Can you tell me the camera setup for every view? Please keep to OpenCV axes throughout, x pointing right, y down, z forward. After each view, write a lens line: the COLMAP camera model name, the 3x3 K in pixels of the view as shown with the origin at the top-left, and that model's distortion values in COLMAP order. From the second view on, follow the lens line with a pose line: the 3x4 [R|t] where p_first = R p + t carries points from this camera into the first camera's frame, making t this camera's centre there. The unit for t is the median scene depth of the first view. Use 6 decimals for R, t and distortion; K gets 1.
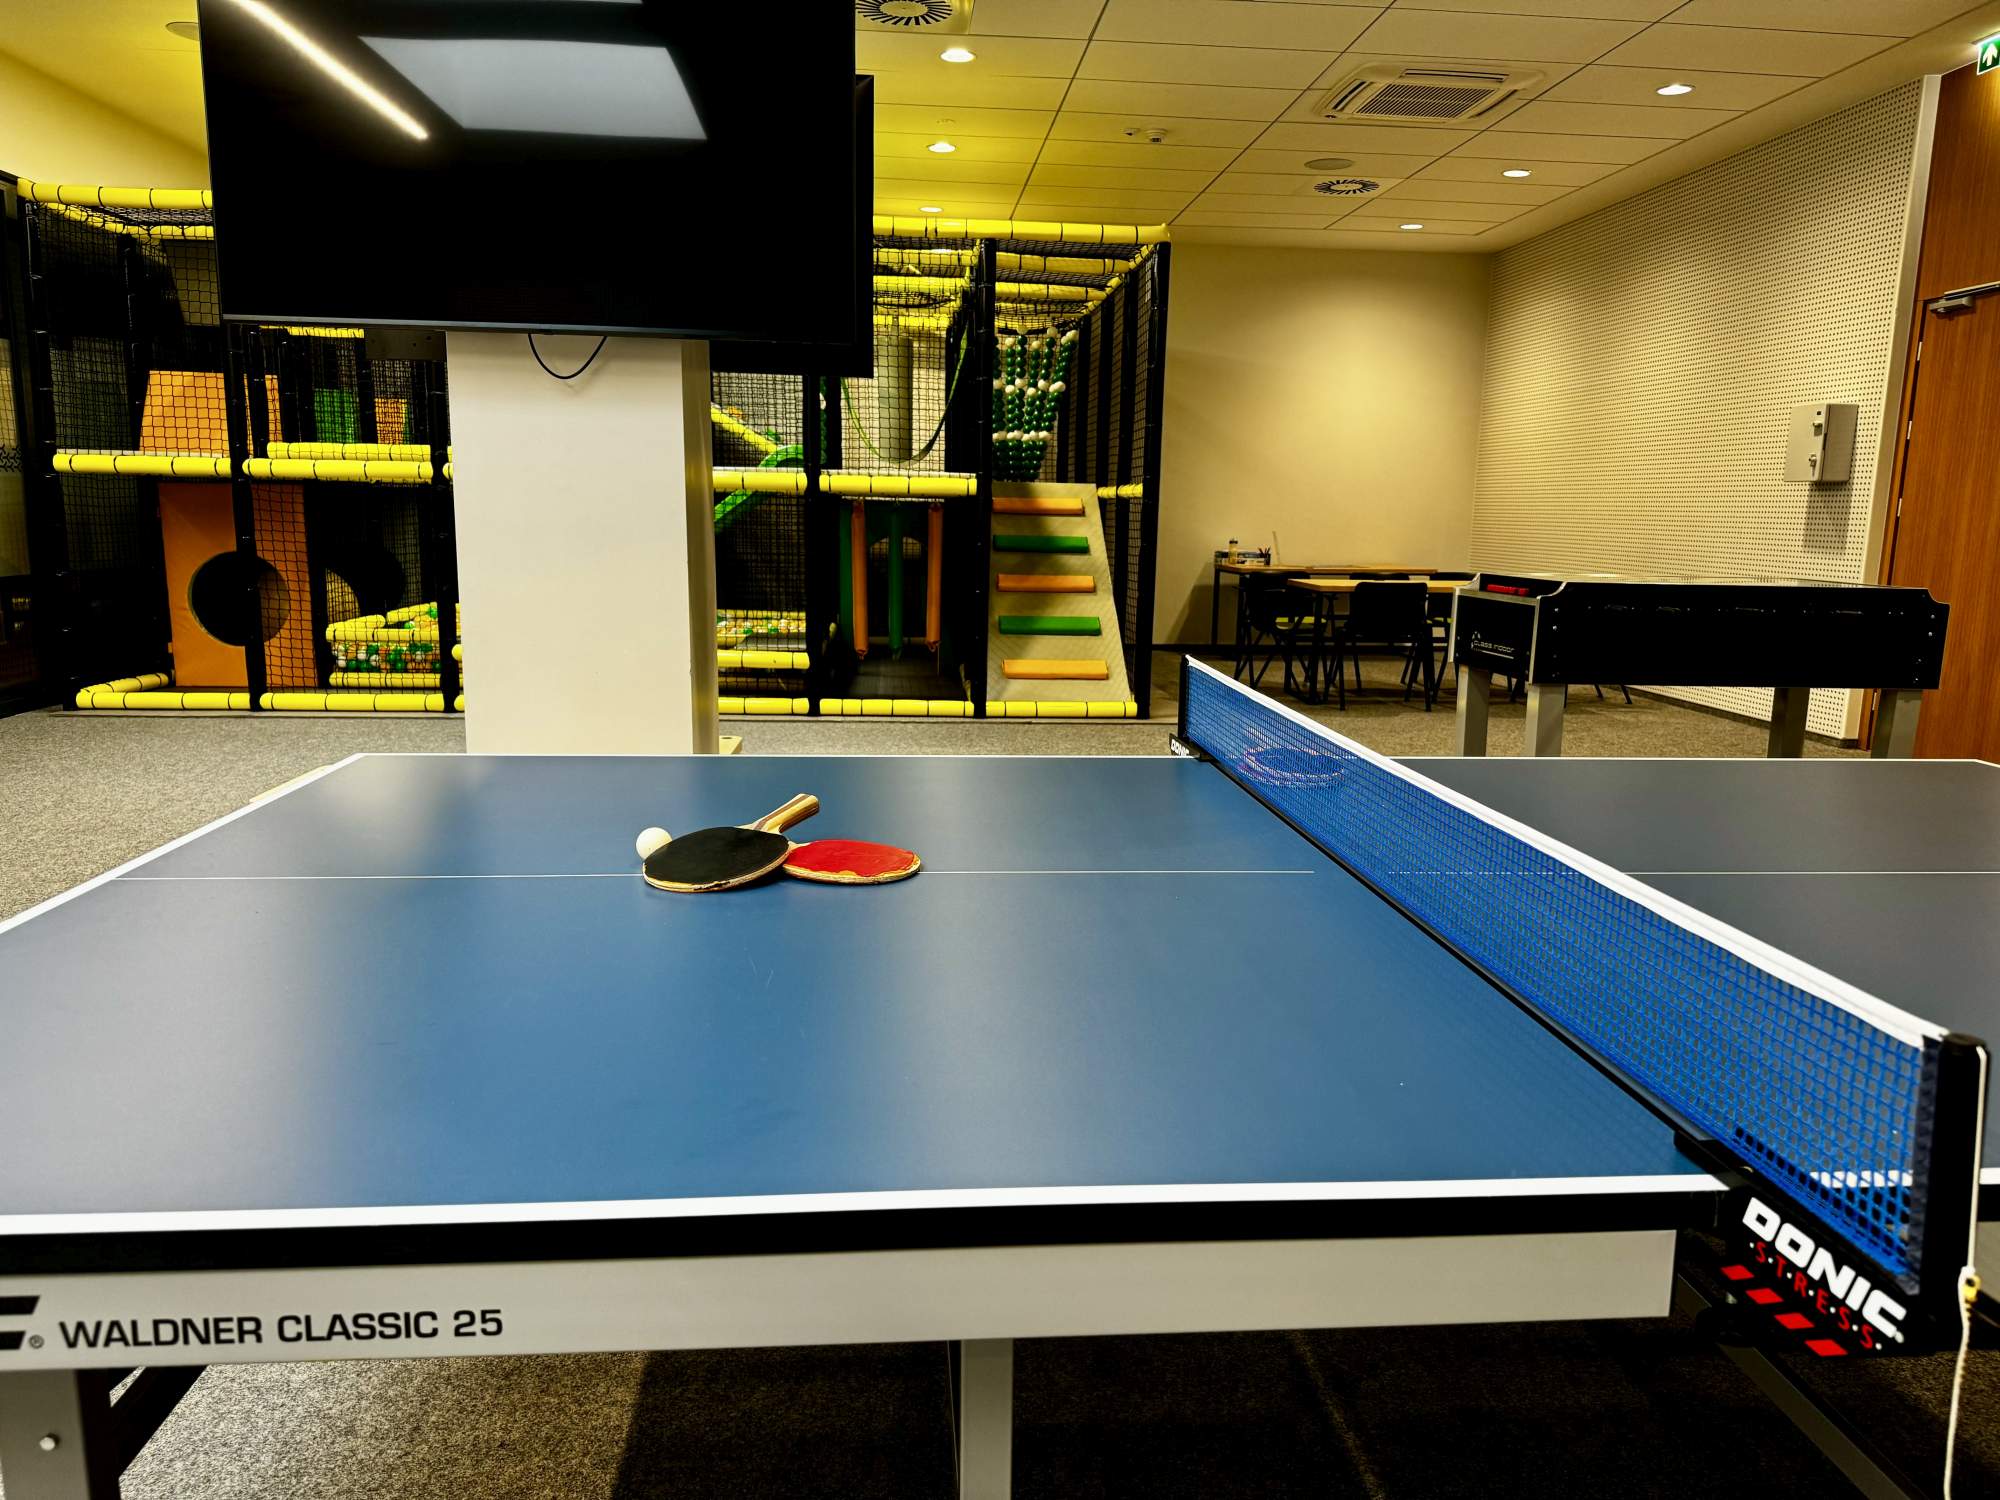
lens RADIAL K [[1441.8, 0, 1010.0], [0, 1441.8, 767.9], [0, 0, 1]] dist [0.032181, -0.025577]
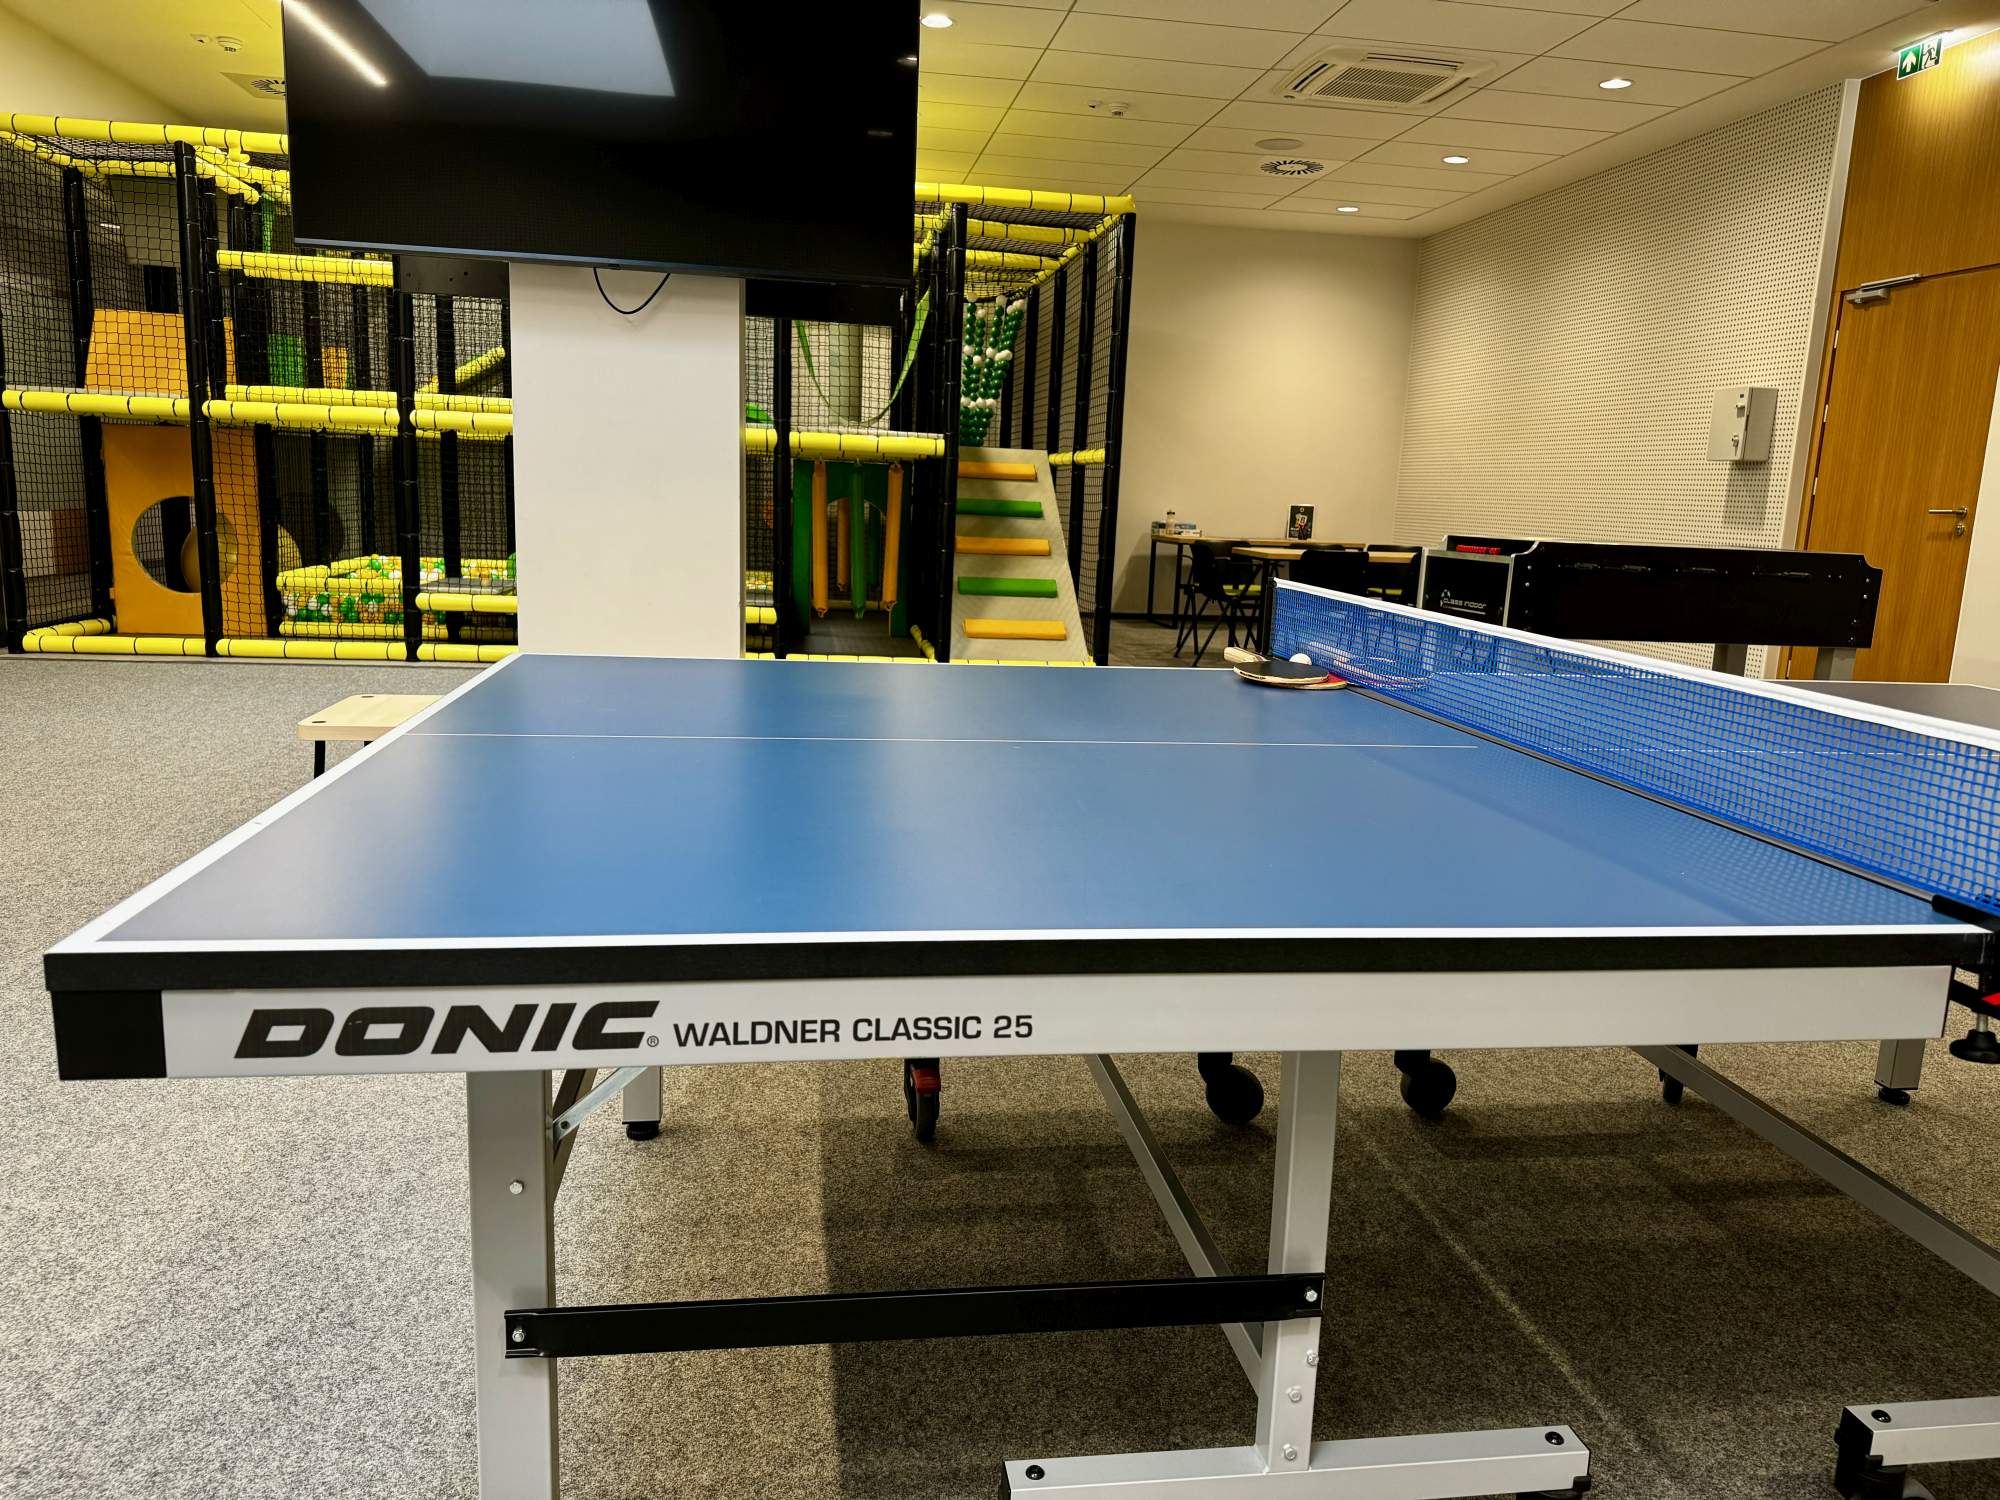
lens RADIAL K [[1441.8, 0, 1010.9], [0, 1441.8, 751.6], [0, 0, 1]] dist [0.032181, -0.025577]
pose [[0.997497, 0.008591, 0.070190, -0.045794], [-0.008898, 0.999952, 0.004069, 0.015077], [-0.070152, -0.004684, 0.997525, -0.019041]]
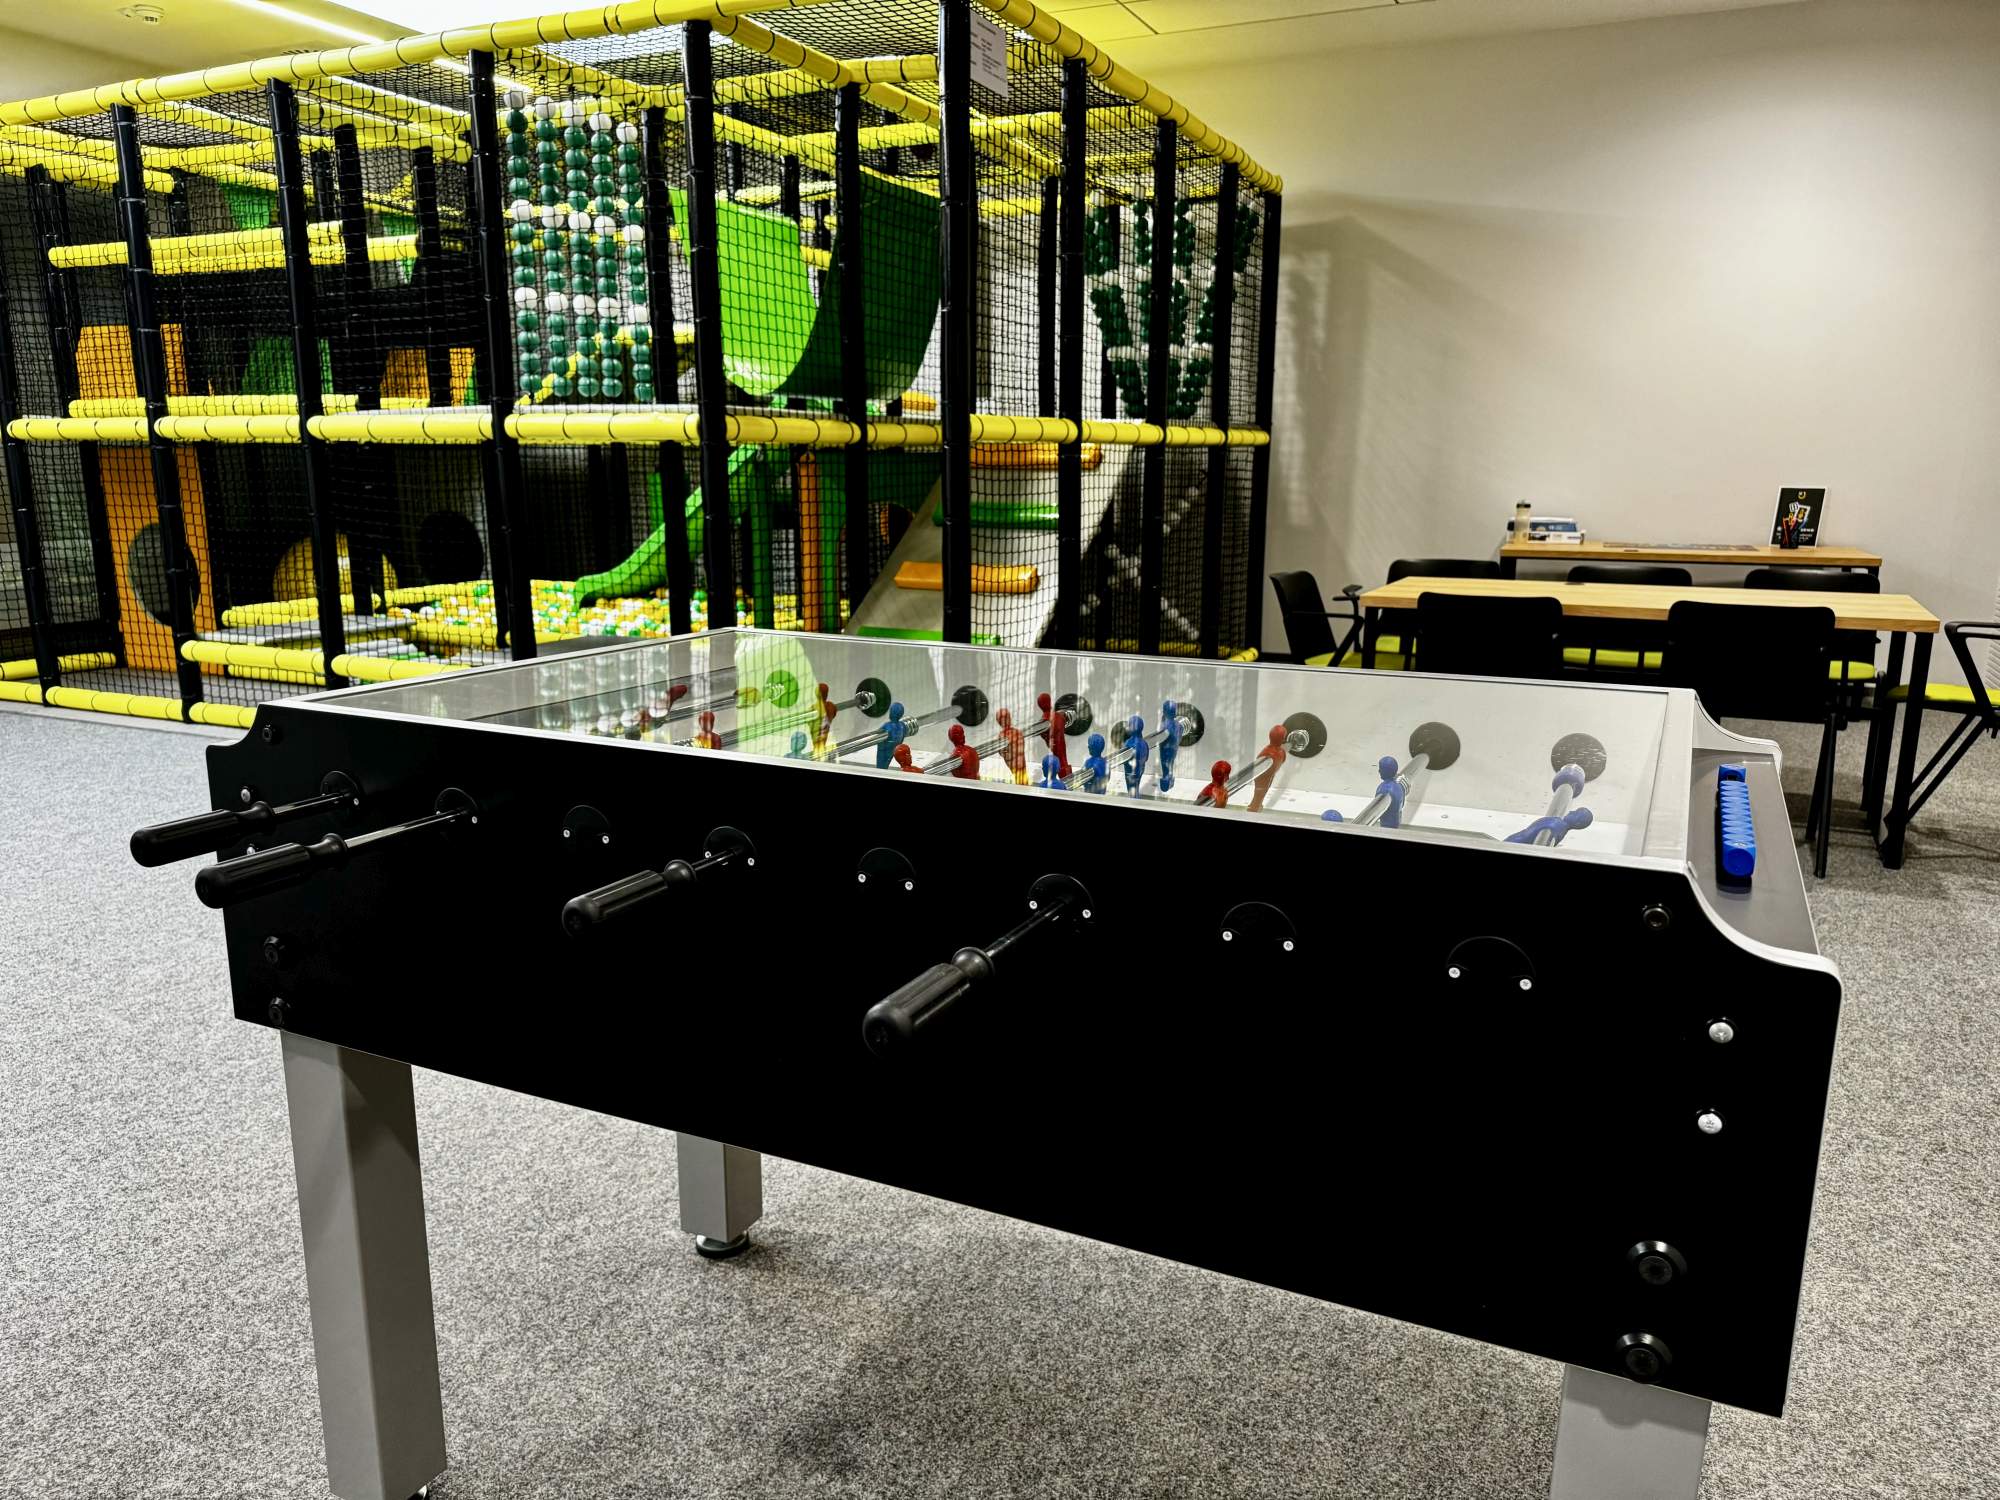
lens RADIAL K [[1441.8, 0, 991.0], [0, 1441.8, 756.1], [0, 0, 1]] dist [0.032181, -0.025577]
pose [[0.862244, 0.084750, -0.499353, 0.420103], [-0.074056, 0.996401, 0.041235, -0.088690], [0.501050, 0.001425, 0.865417, 0.529428]]
